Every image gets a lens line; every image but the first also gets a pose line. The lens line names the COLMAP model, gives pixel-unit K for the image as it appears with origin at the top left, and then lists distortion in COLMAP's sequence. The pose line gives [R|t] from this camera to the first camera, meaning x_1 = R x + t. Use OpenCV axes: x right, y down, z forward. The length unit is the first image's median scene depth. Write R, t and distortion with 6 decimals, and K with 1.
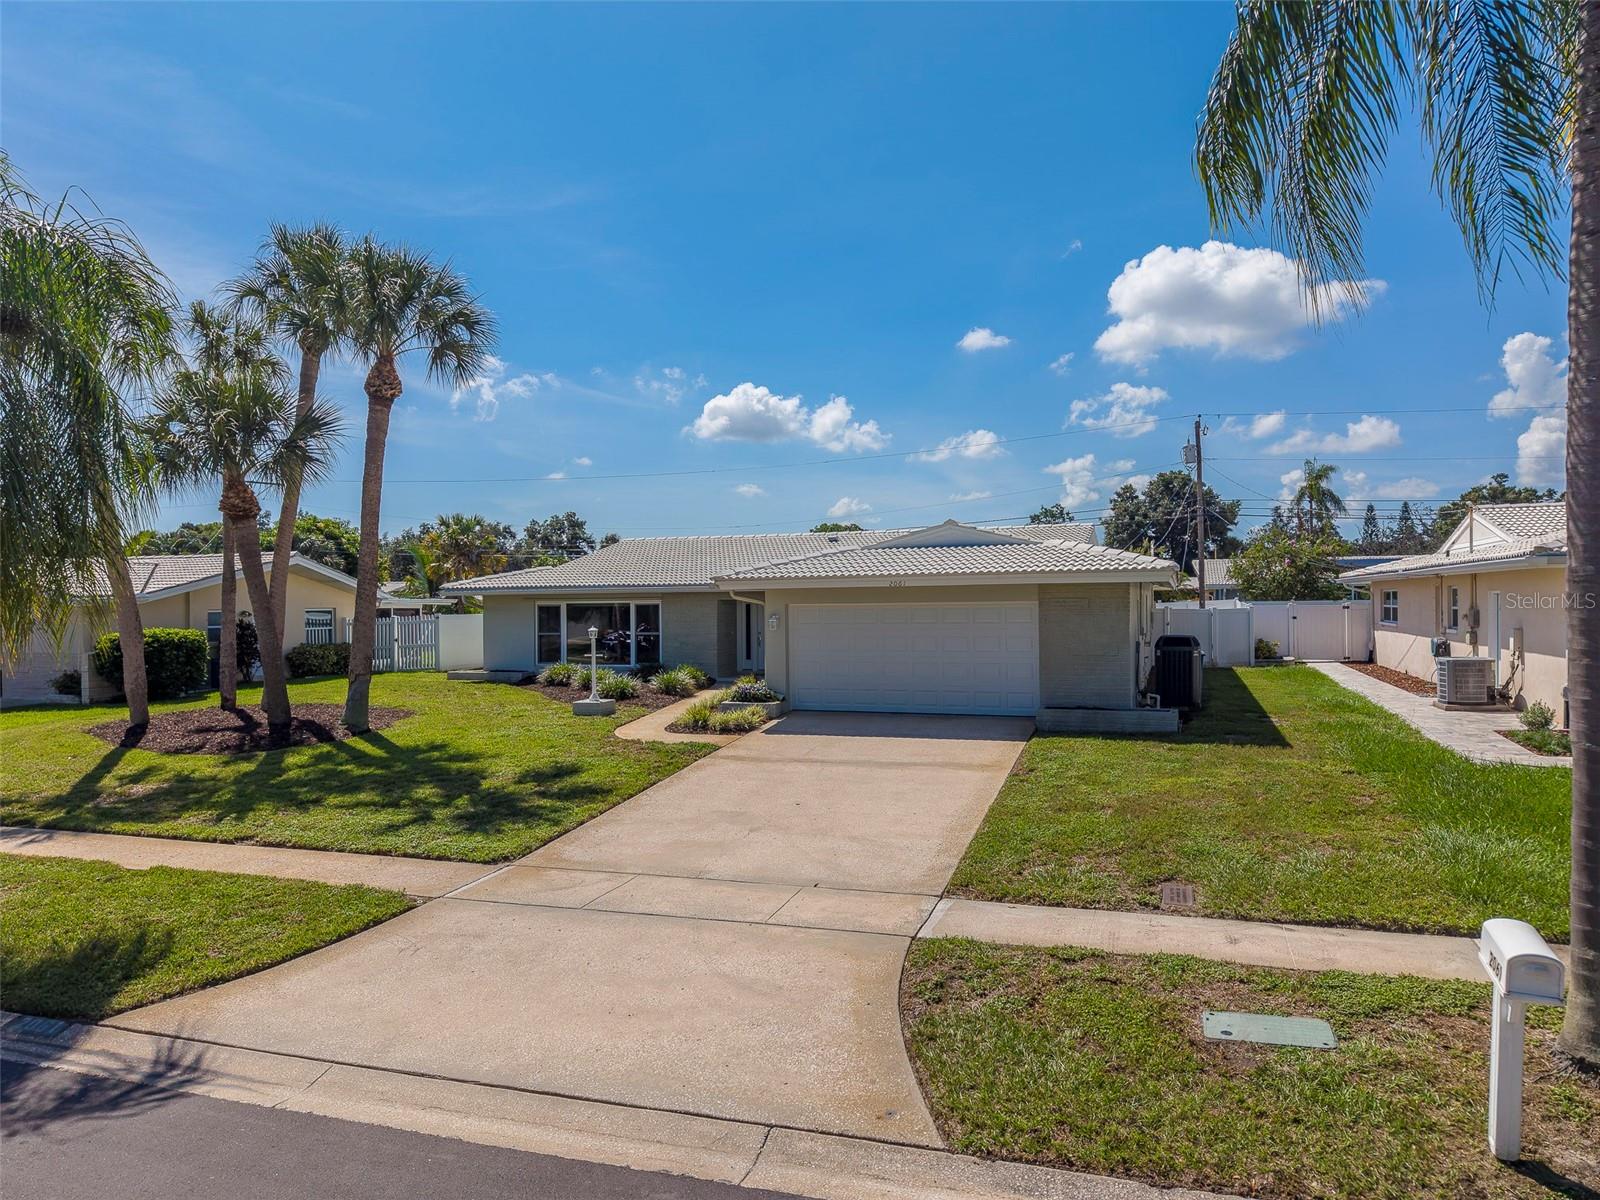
lens RADIAL K [[1097.1, 0, 798.0], [0, 1097.1, 594.5], [0, 0, 1]] dist [0.009431, -0.001795]
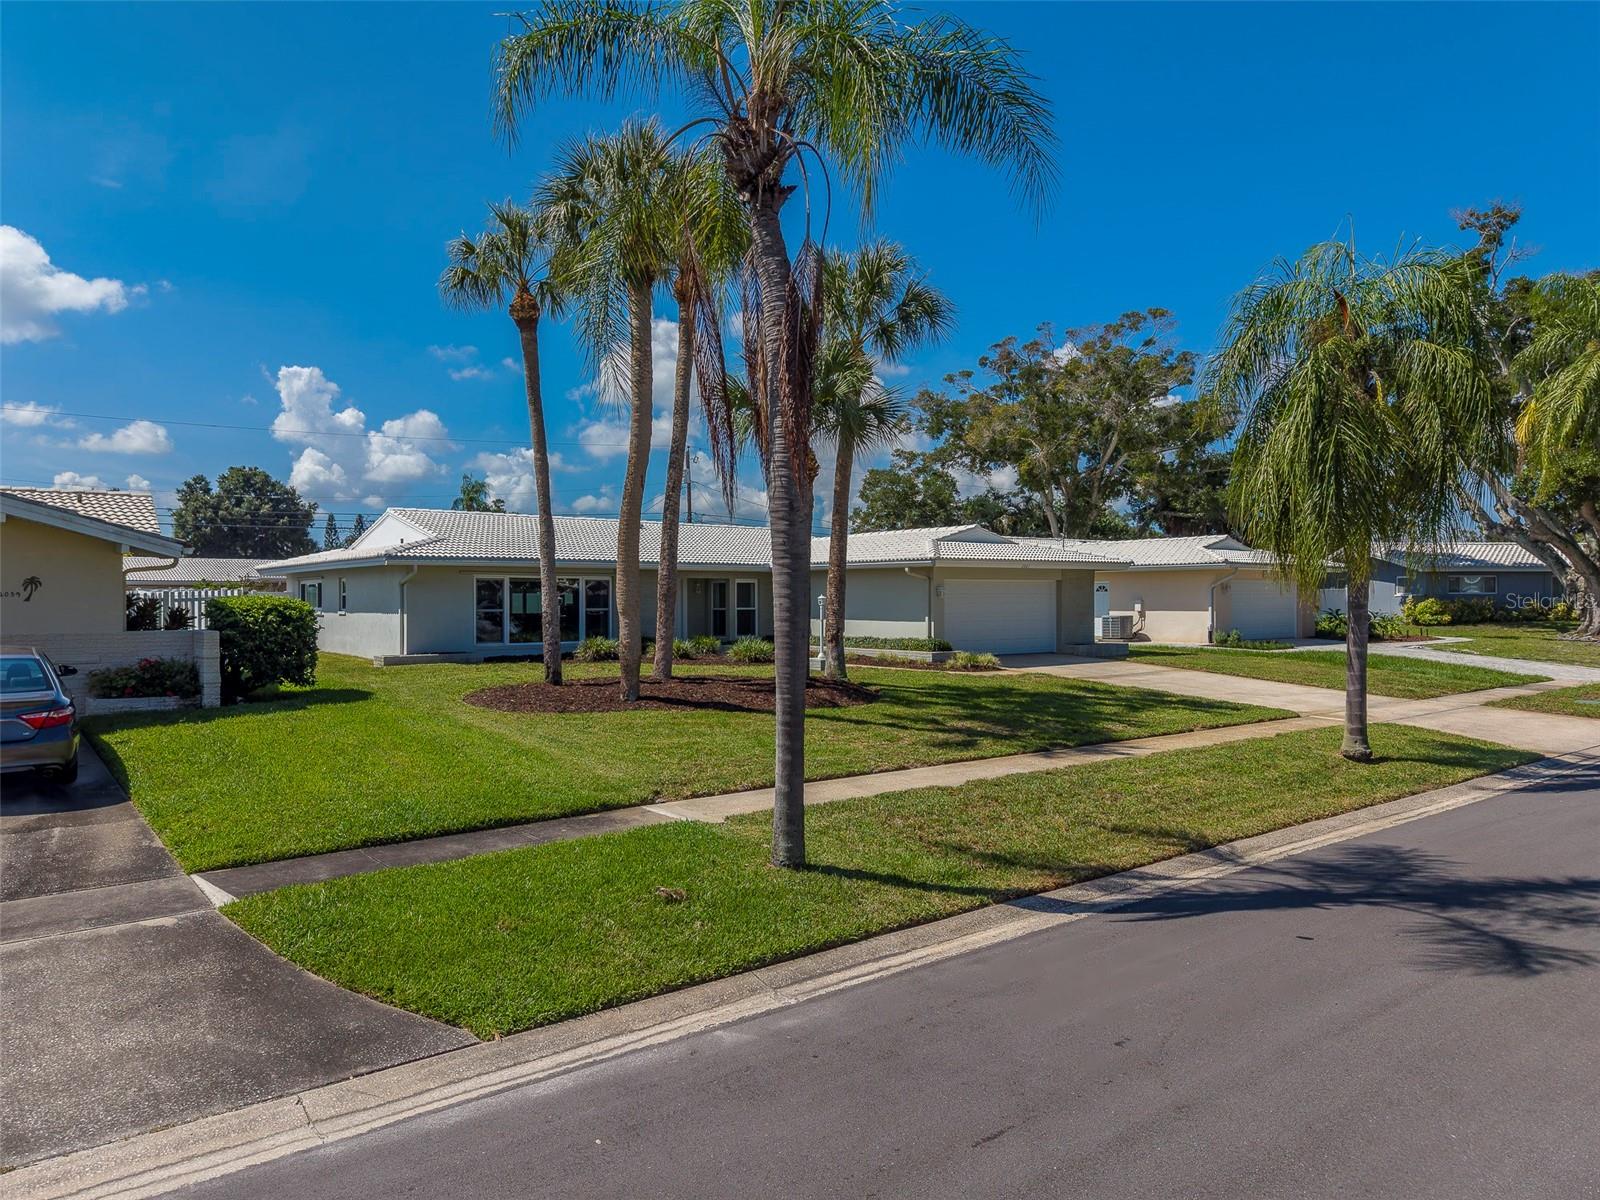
lens RADIAL K [[1076.2, 0, 797.5], [0, 1076.2, 595.9], [0, 0, 1]] dist [0.016926, -0.012364]
pose [[0.543524, 0.013167, 0.839290, -0.985572], [-0.009106, 0.999911, -0.009790, 0.035523], [-0.839344, -0.002322, 0.543595, 0.350112]]
